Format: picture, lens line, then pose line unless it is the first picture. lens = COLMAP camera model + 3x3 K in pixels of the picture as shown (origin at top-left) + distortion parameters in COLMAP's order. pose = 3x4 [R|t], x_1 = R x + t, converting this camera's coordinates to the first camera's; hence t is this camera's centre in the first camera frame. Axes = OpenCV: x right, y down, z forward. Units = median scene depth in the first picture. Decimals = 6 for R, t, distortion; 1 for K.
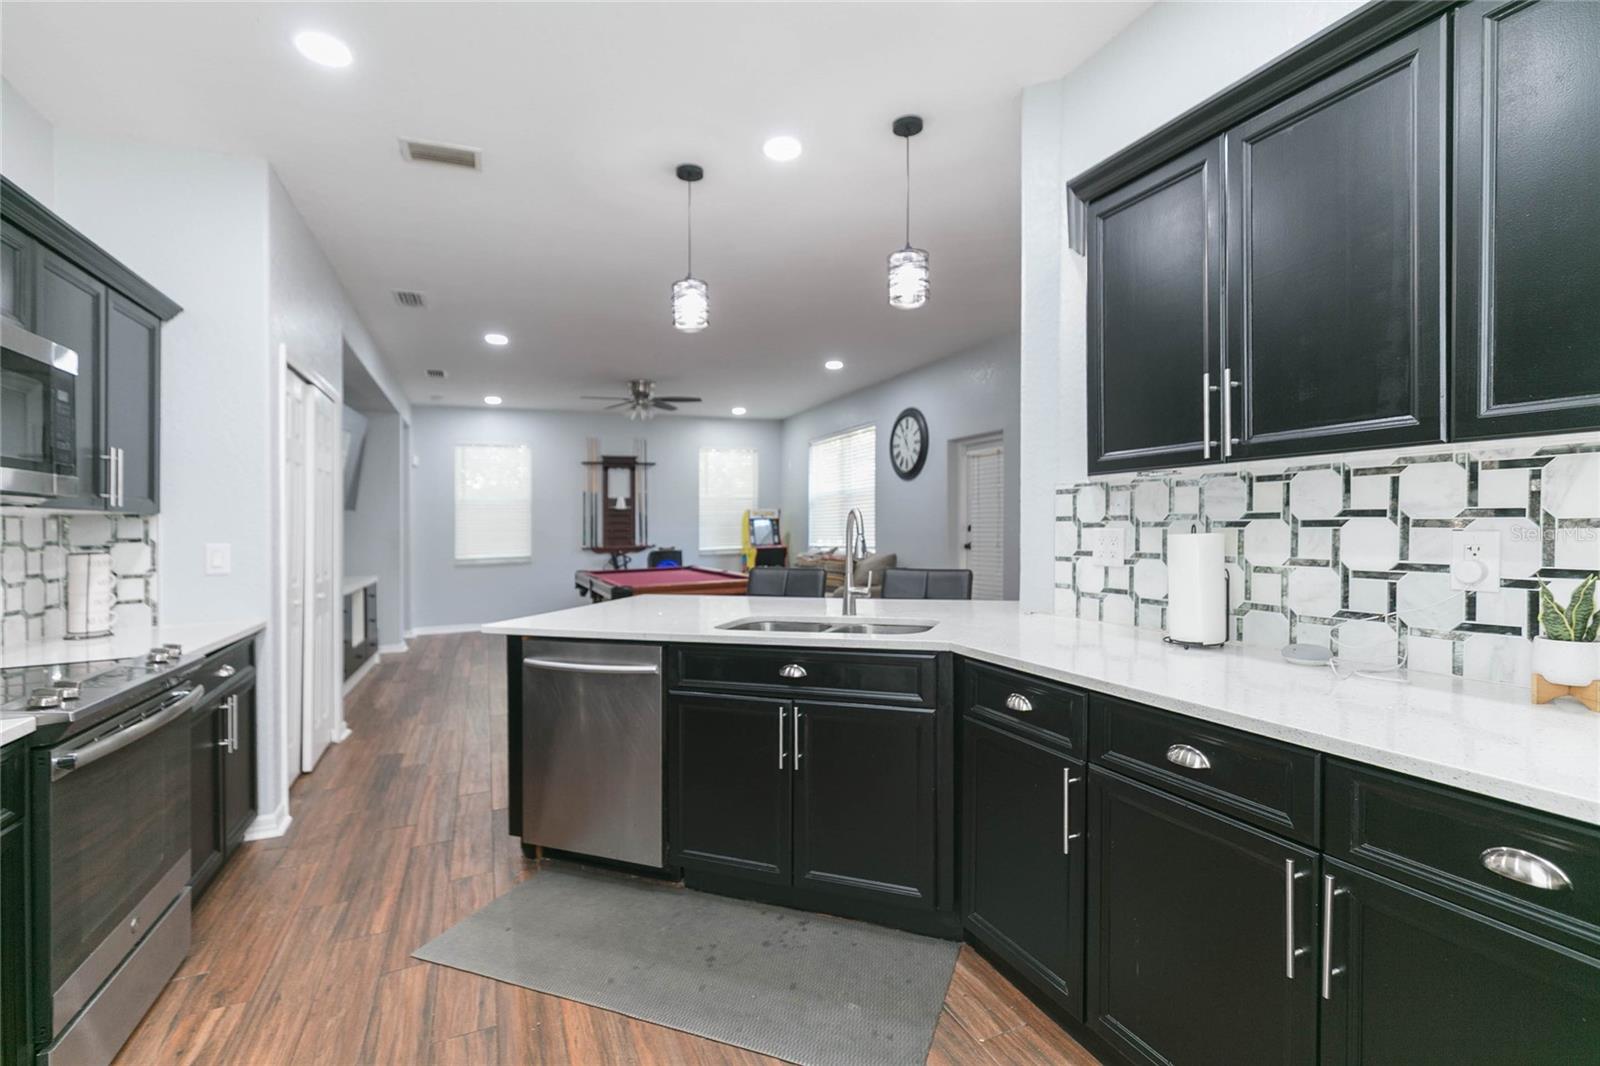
lens RADIAL K [[720.8, 0, 808.7], [0, 720.8, 530.5], [0, 0, 1]] dist [0.005507, -0.001842]
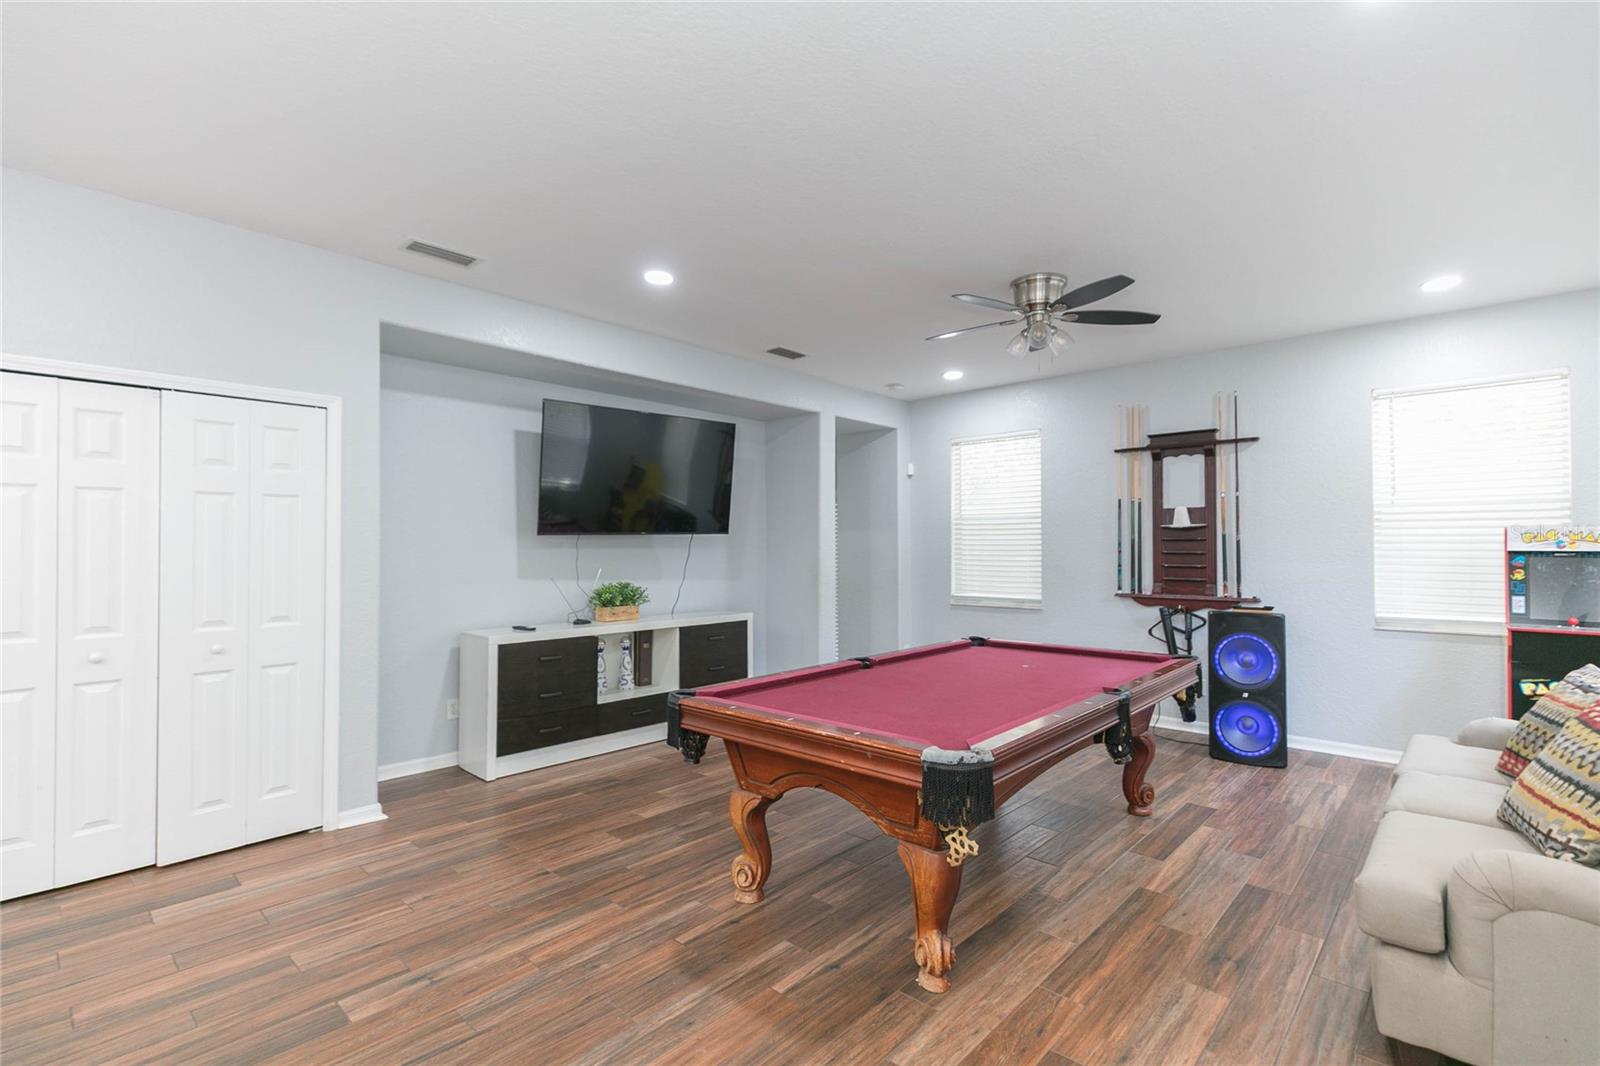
lens RADIAL K [[720.8, 0, 802.0], [0, 720.8, 544.1], [0, 0, 1]] dist [0.005507, -0.001842]
pose [[0.398274, 0.016009, -0.917127, 0.166988], [-0.018134, 0.999790, 0.009577, -0.022547], [0.917087, 0.012817, 0.398480, 0.667709]]
